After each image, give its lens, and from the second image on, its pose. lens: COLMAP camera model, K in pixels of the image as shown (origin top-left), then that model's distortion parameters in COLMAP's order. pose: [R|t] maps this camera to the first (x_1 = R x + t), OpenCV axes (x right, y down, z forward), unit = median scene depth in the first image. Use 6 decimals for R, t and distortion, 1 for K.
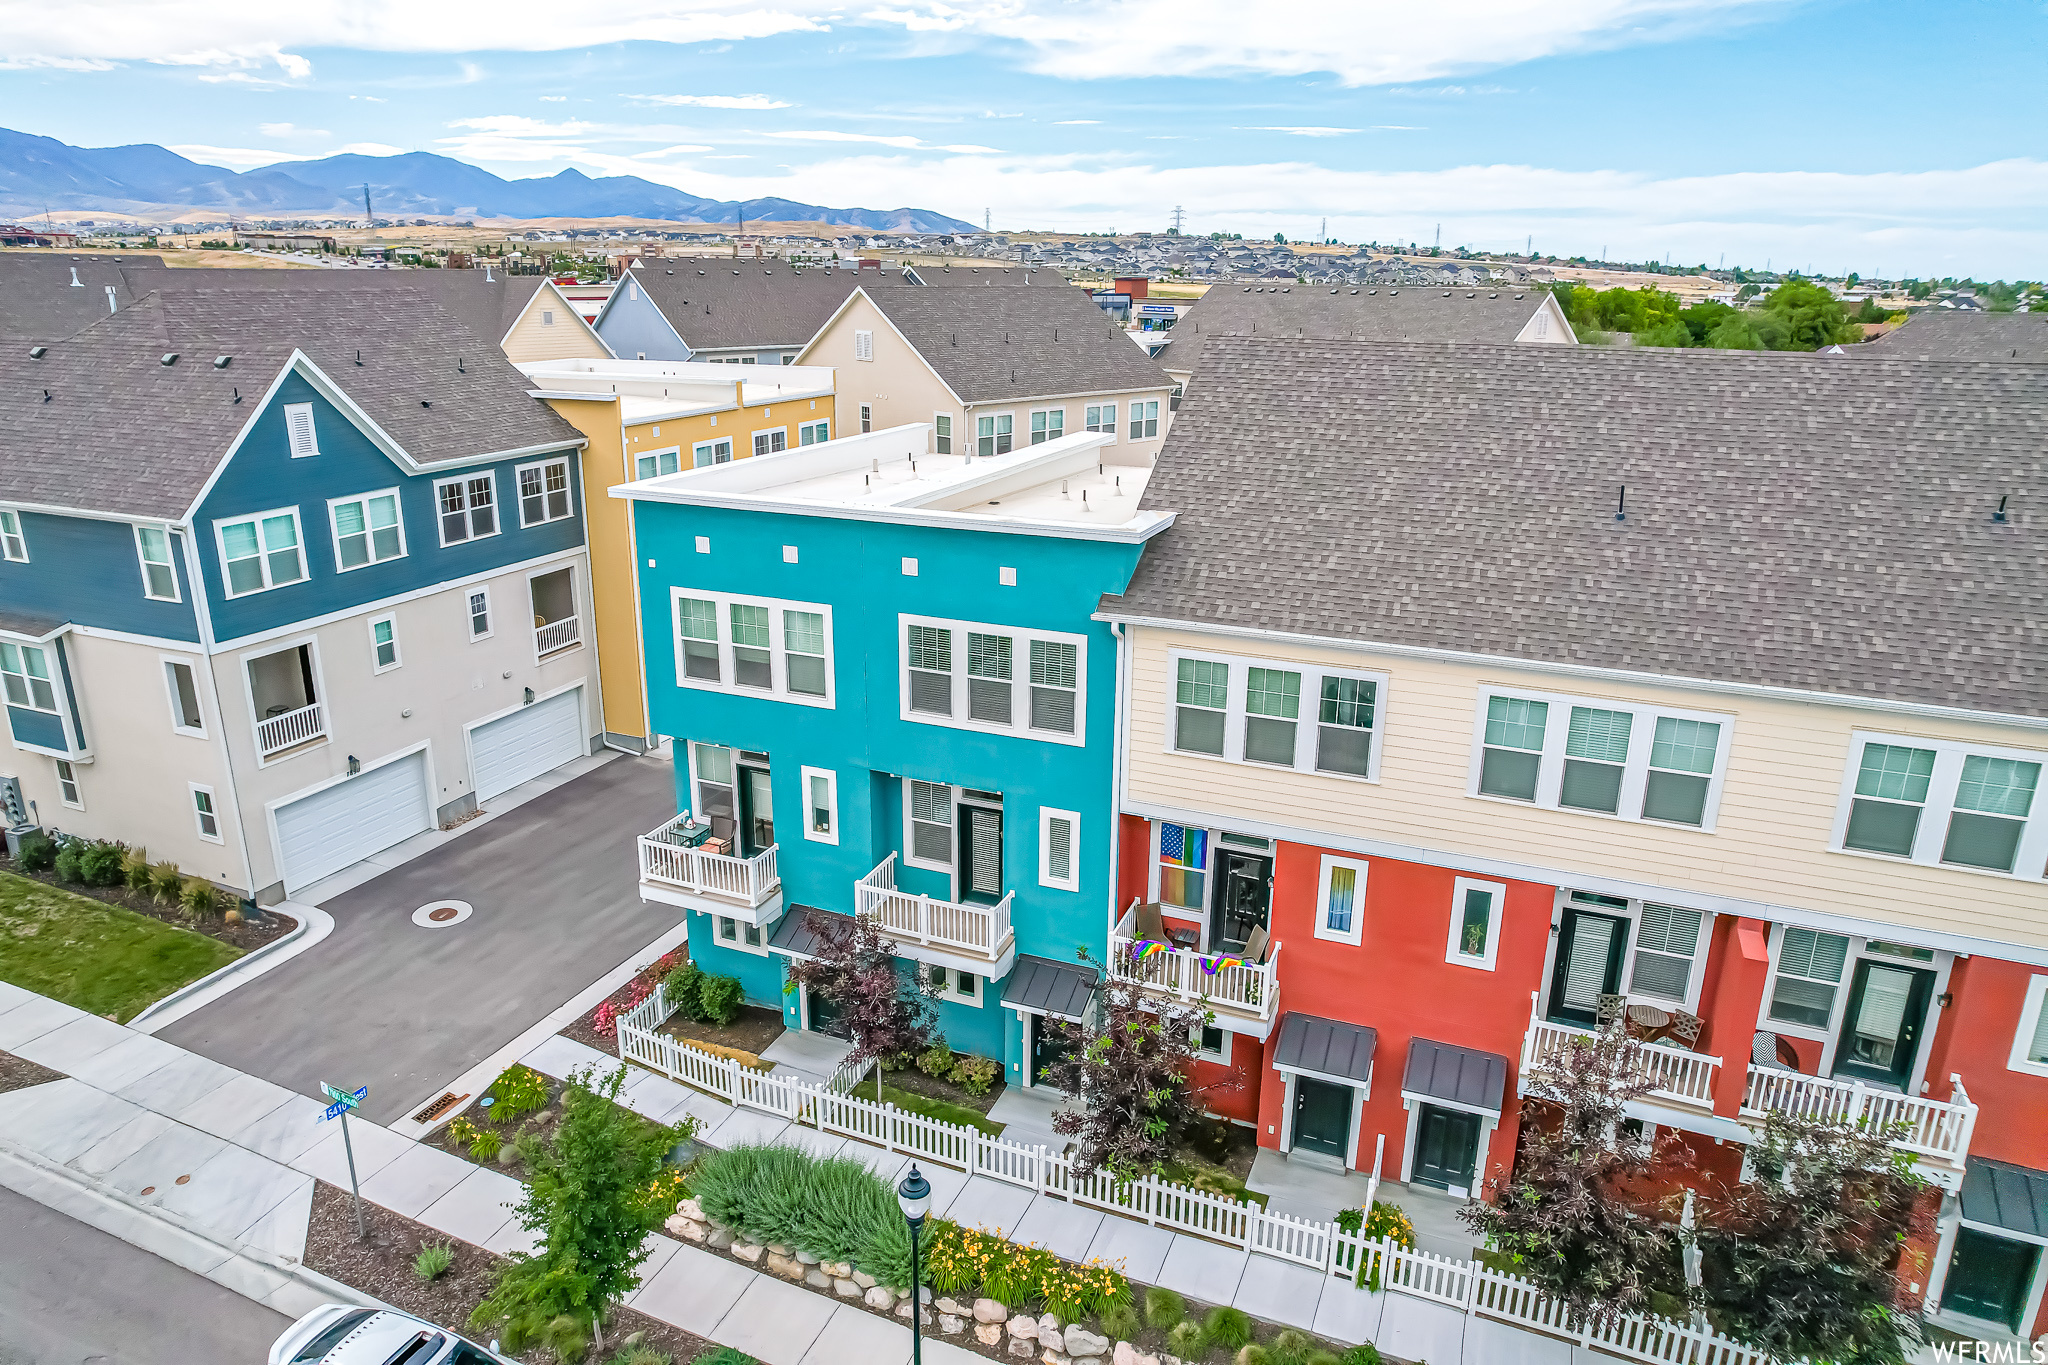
lens RADIAL K [[1306.7, 0, 1017.5], [0, 1306.7, 688.1], [0, 0, 1]] dist [-0.070582, 0.062228]
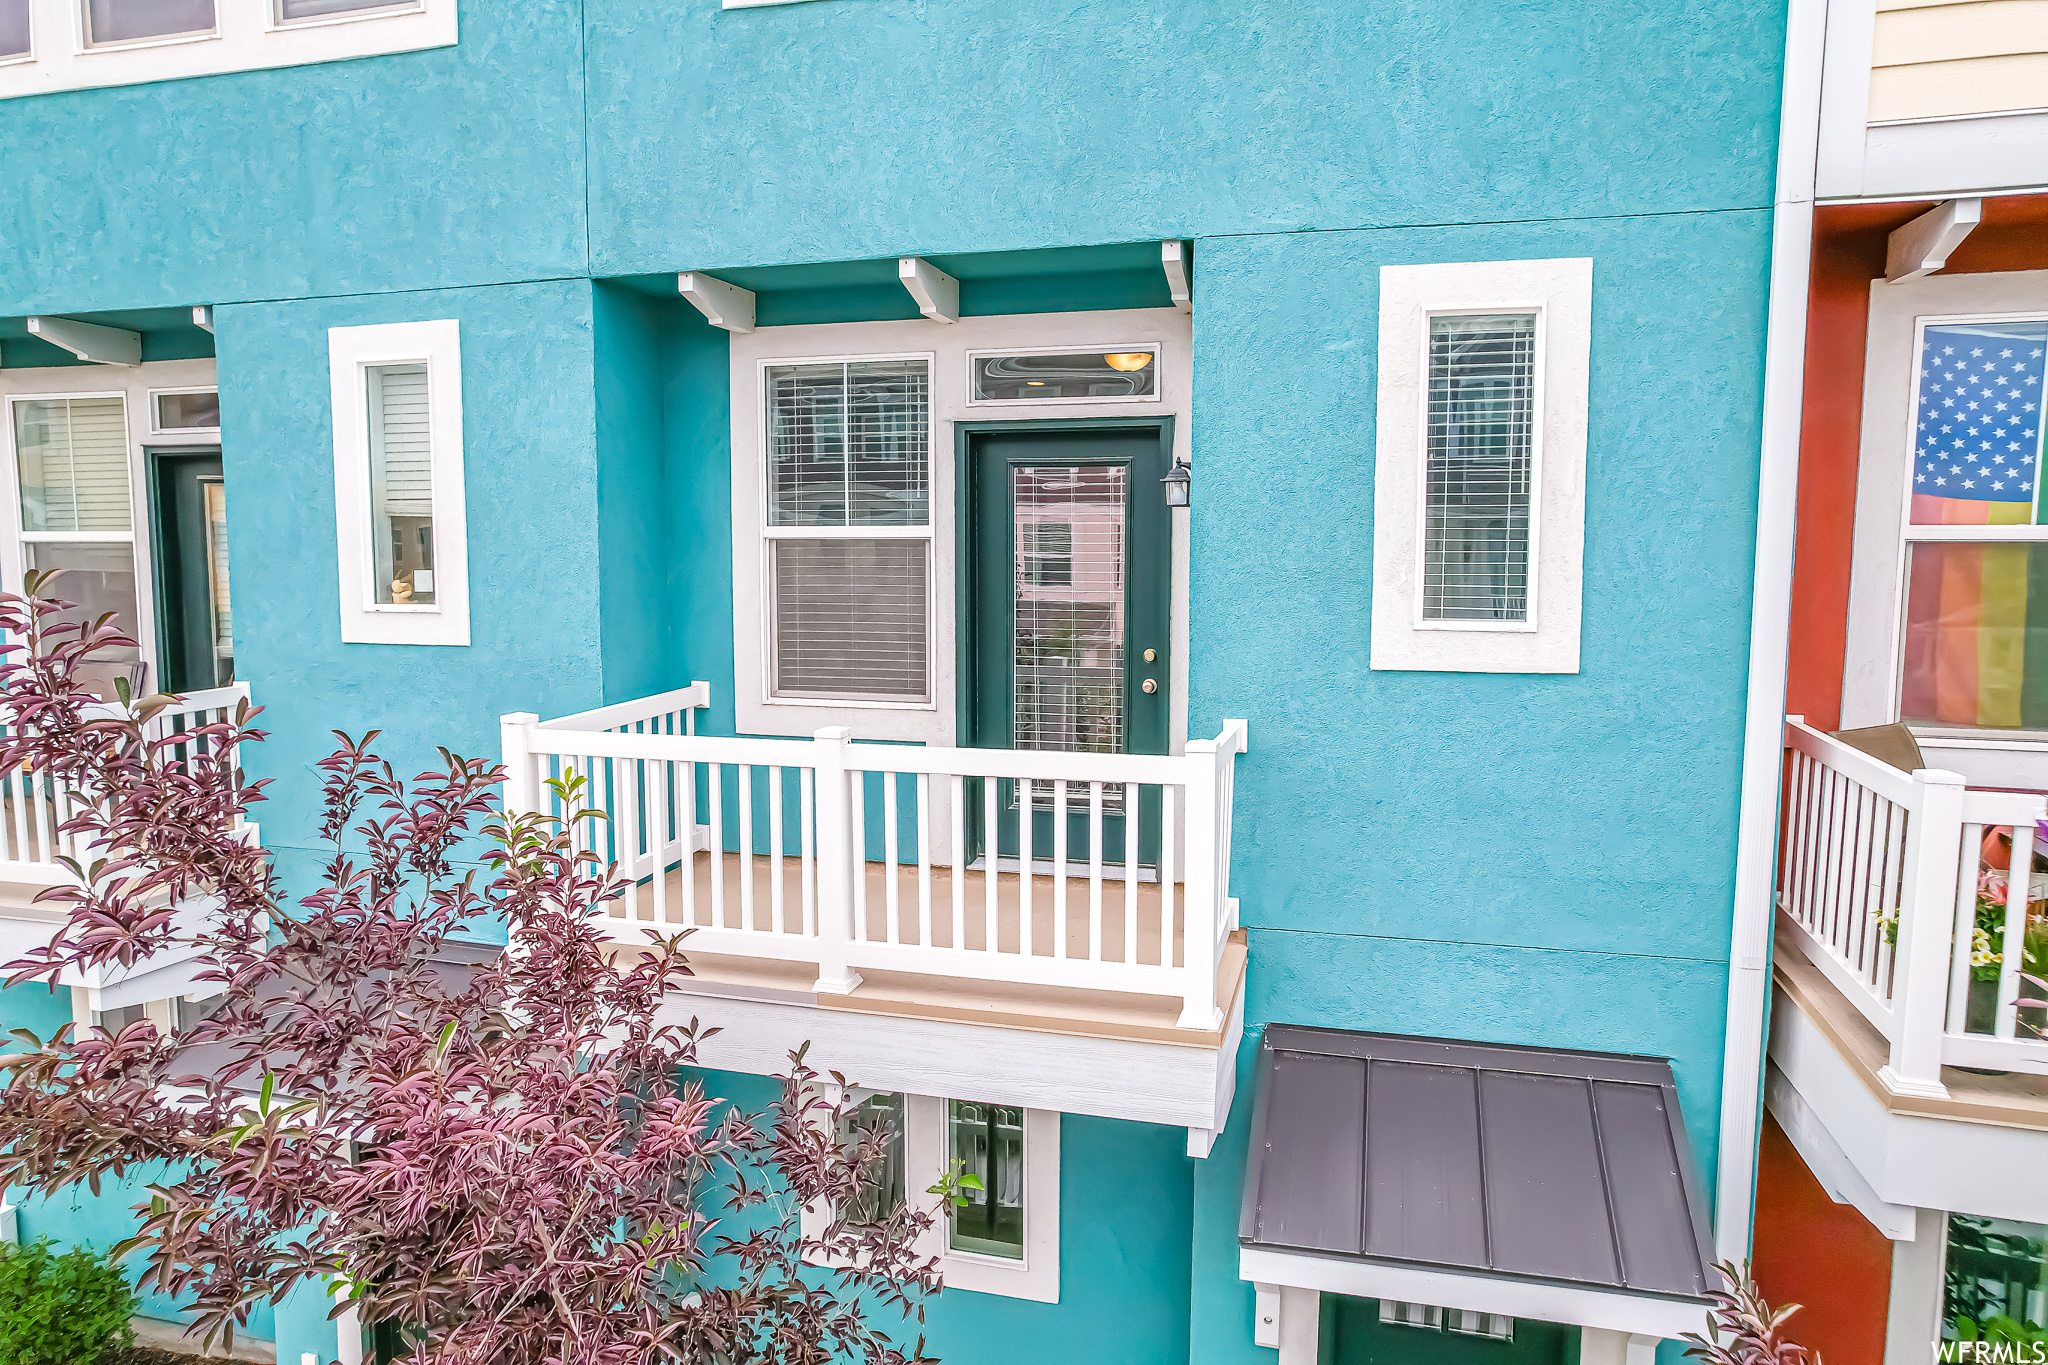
lens RADIAL K [[1306.7, 0, 1026.1], [0, 1306.7, 684.3], [0, 0, 1]] dist [-0.070582, 0.062228]
pose [[0.991947, -0.019393, 0.125159, -0.067580], [0.044017, 0.979393, -0.197108, 0.195214], [-0.118757, 0.201030, 0.972360, 0.805398]]
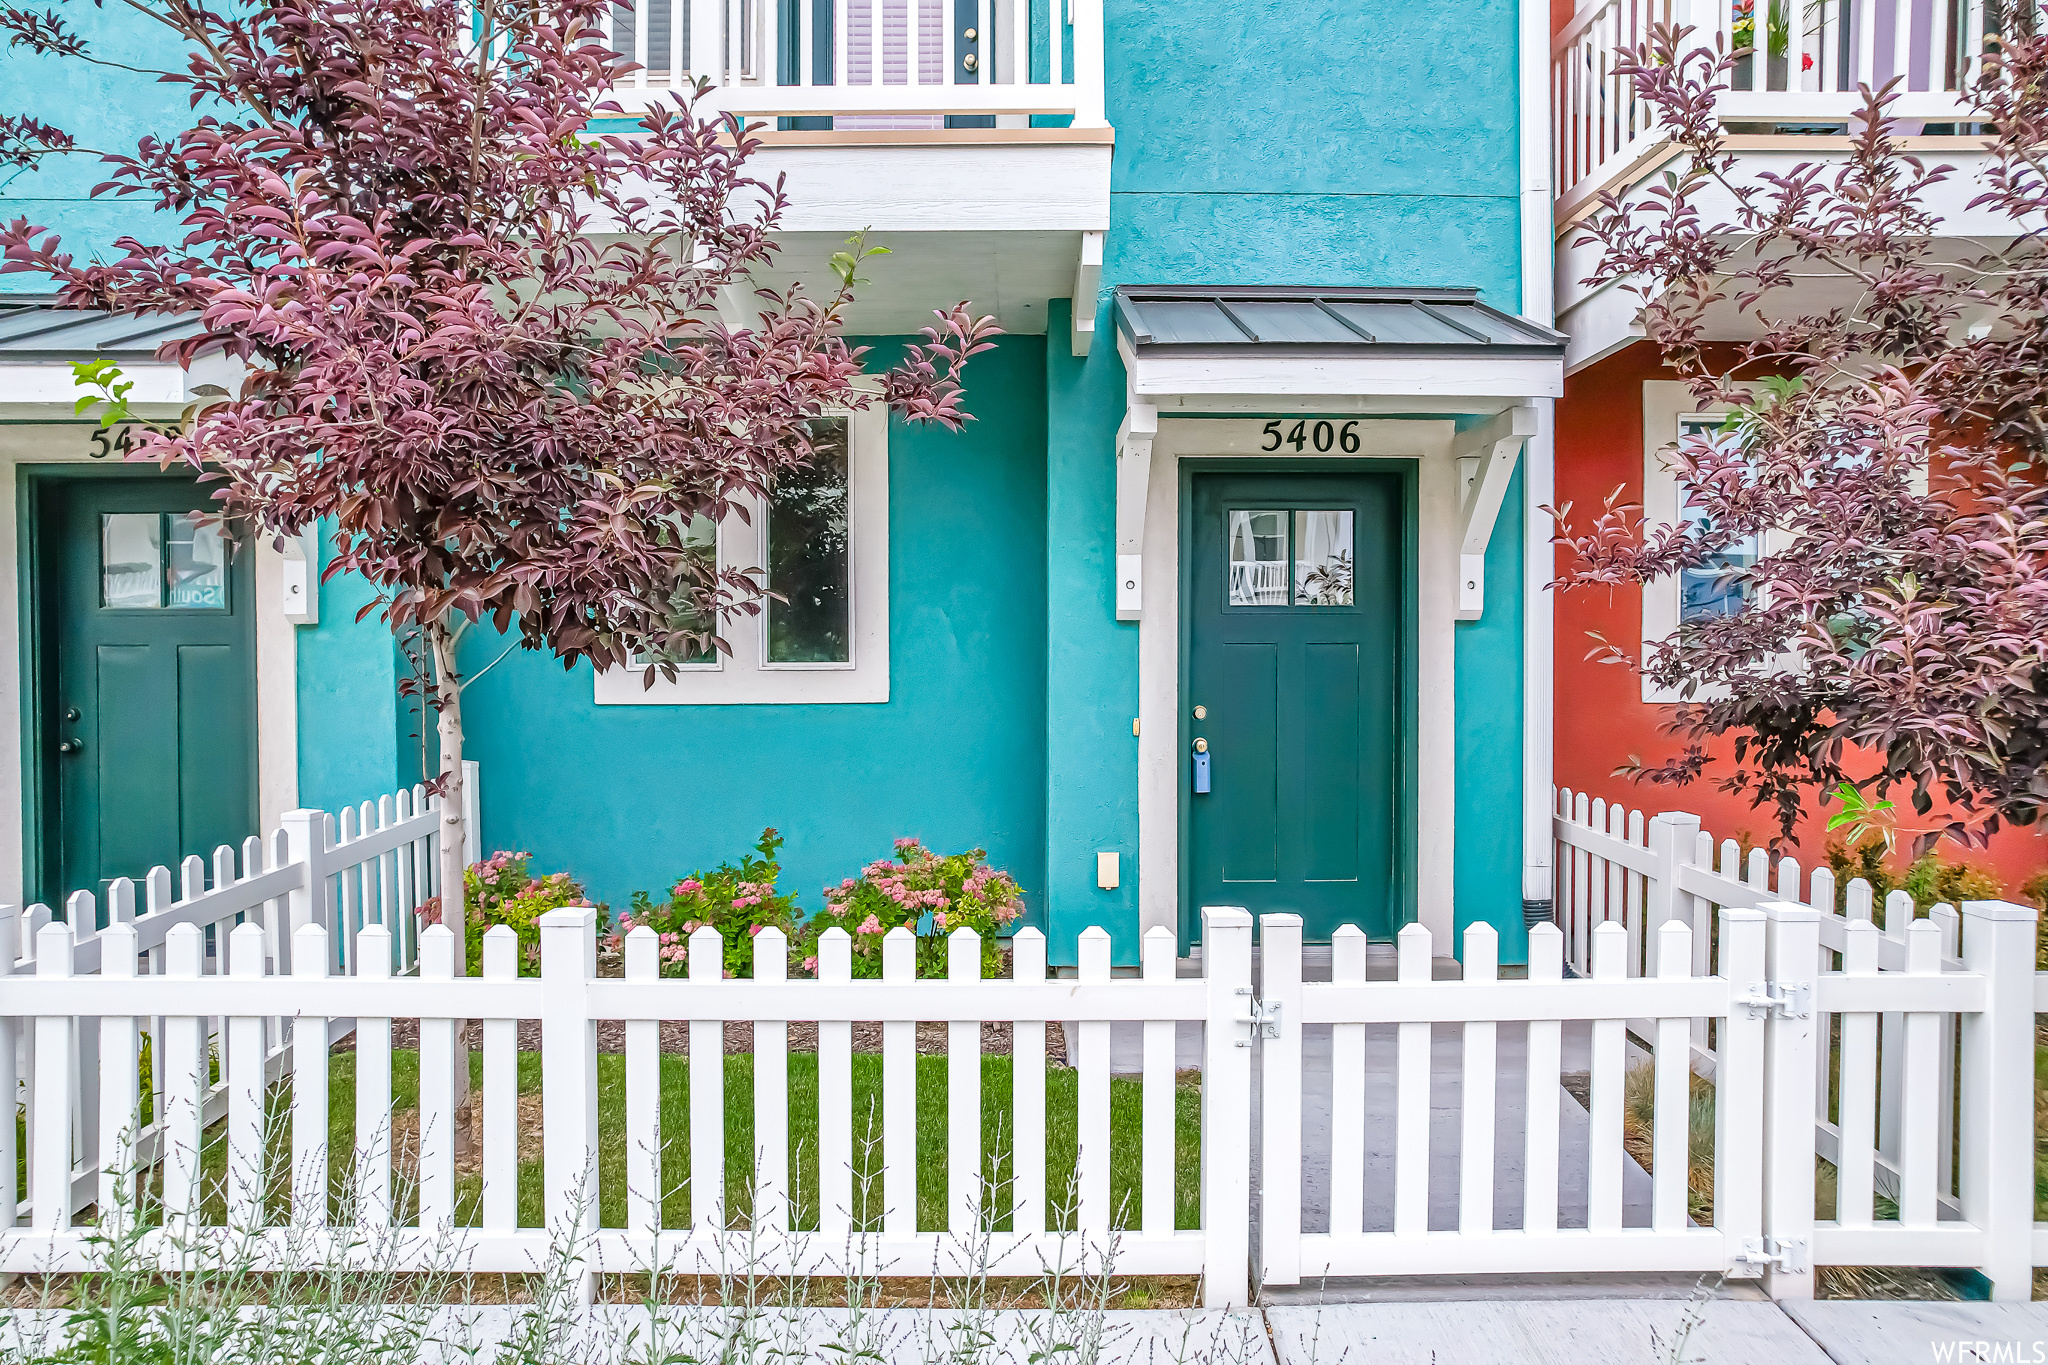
lens RADIAL K [[1306.7, 0, 1019.3], [0, 1306.7, 694.7], [0, 0, 1]] dist [-0.070582, 0.062228]
pose [[0.920531, -0.022012, 0.390048, -0.107457], [0.127717, 0.960507, -0.247212, 0.336902], [-0.369202, 0.277383, 0.886989, 0.853188]]
